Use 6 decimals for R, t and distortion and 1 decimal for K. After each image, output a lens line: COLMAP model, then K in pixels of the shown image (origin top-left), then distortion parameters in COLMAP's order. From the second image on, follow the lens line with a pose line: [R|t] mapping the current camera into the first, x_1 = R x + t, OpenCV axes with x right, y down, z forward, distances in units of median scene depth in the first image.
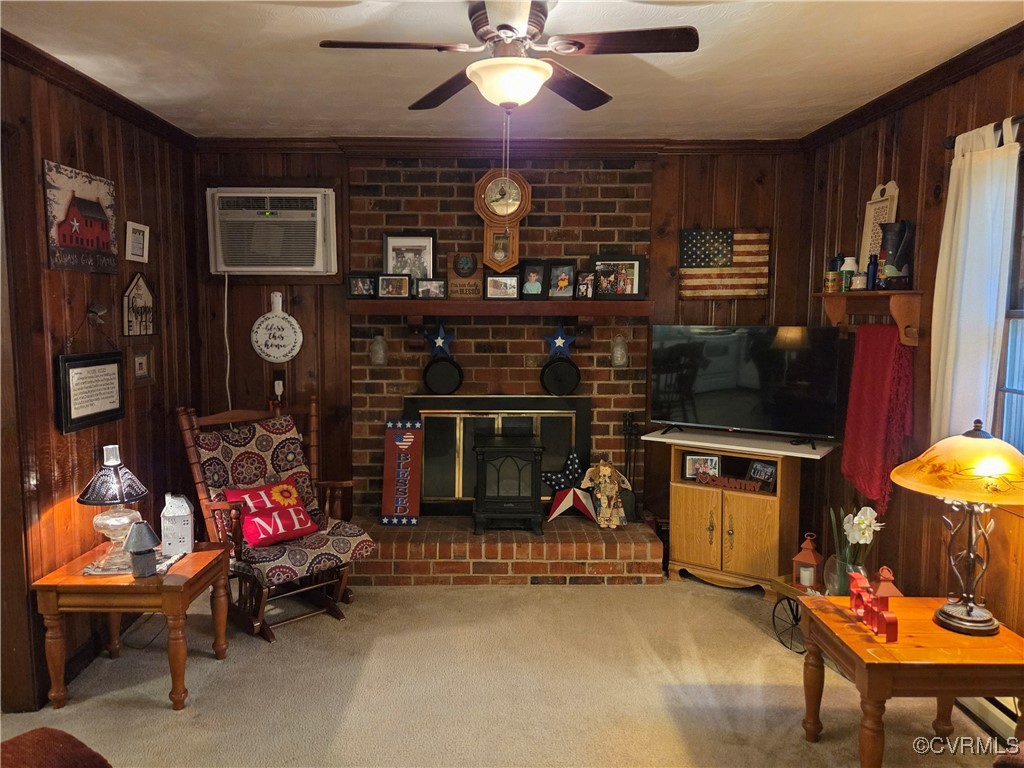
lens RADIAL K [[762.3, 0, 502.5], [0, 762.3, 383.0], [0, 0, 1]] dist [0.033589, -0.003181]
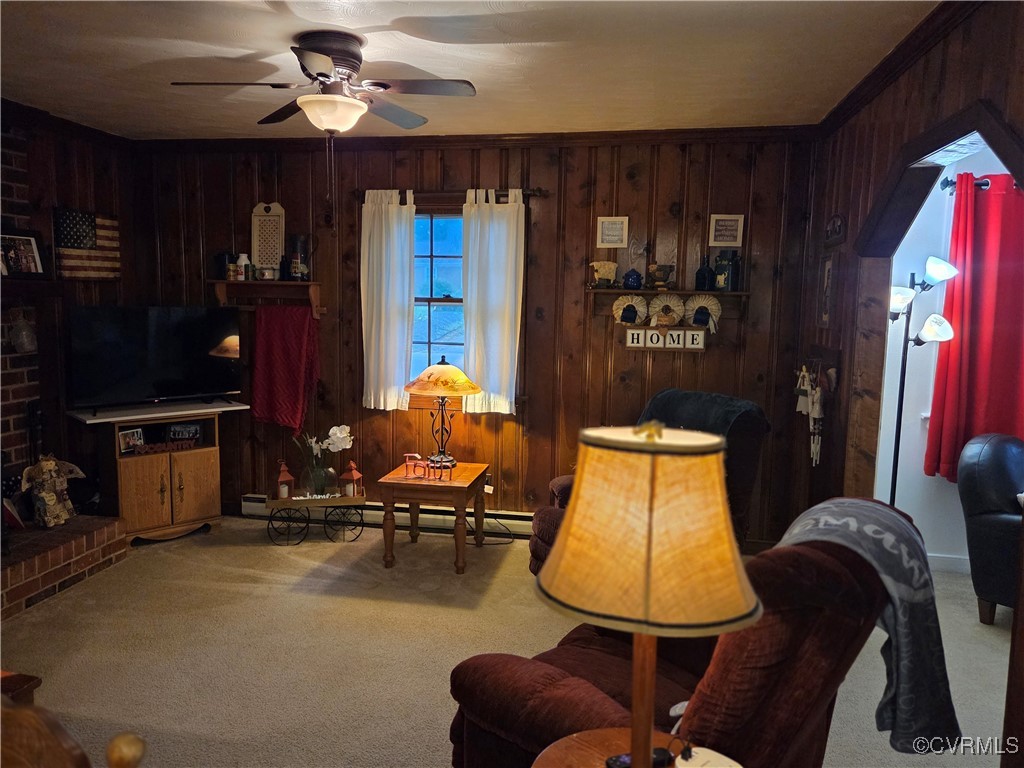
lens RADIAL K [[762.3, 0, 502.3], [0, 762.3, 384.1], [0, 0, 1]] dist [0.033589, -0.003181]
pose [[0.184002, -0.109921, 0.976760, -0.655745], [0.078851, 0.992175, 0.096802, -0.028938], [-0.979758, 0.059206, 0.191229, 0.275551]]
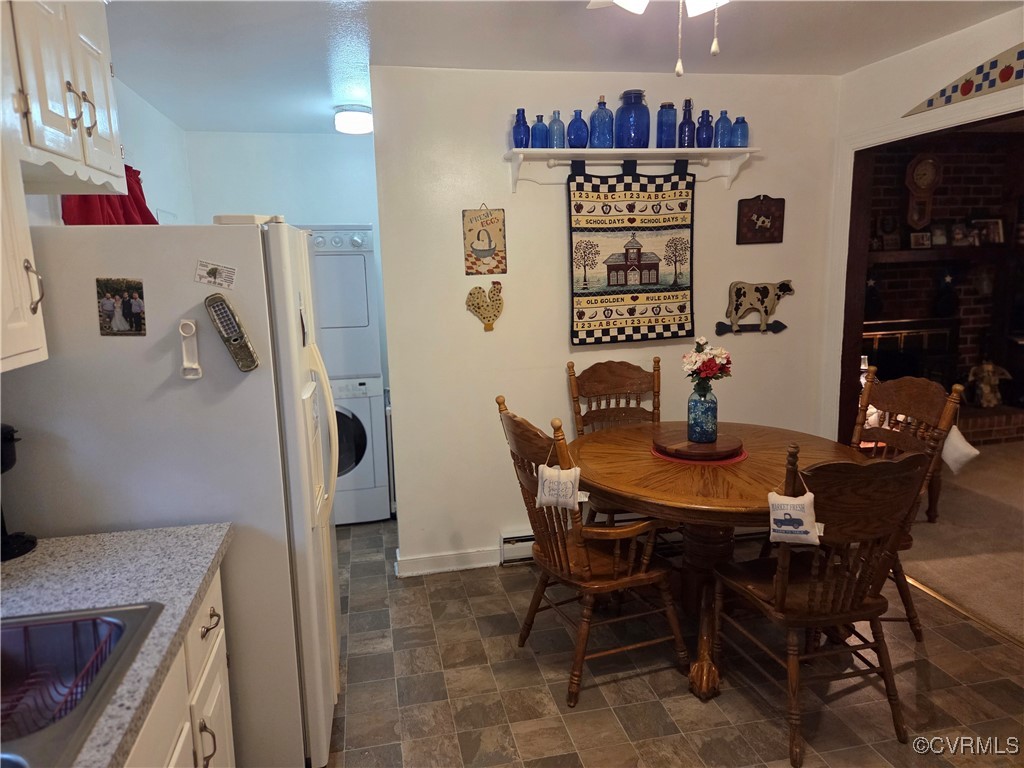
lens RADIAL K [[681.4, 0, 512.0], [0, 681.4, 389.9], [0, 0, 1]] dist [0.070628, -0.059749]
pose [[0.977929, -0.066320, 0.198131, -0.993183], [0.052263, 0.995786, 0.075360, 0.011395], [-0.202294, -0.063342, 0.977274, -0.100303]]
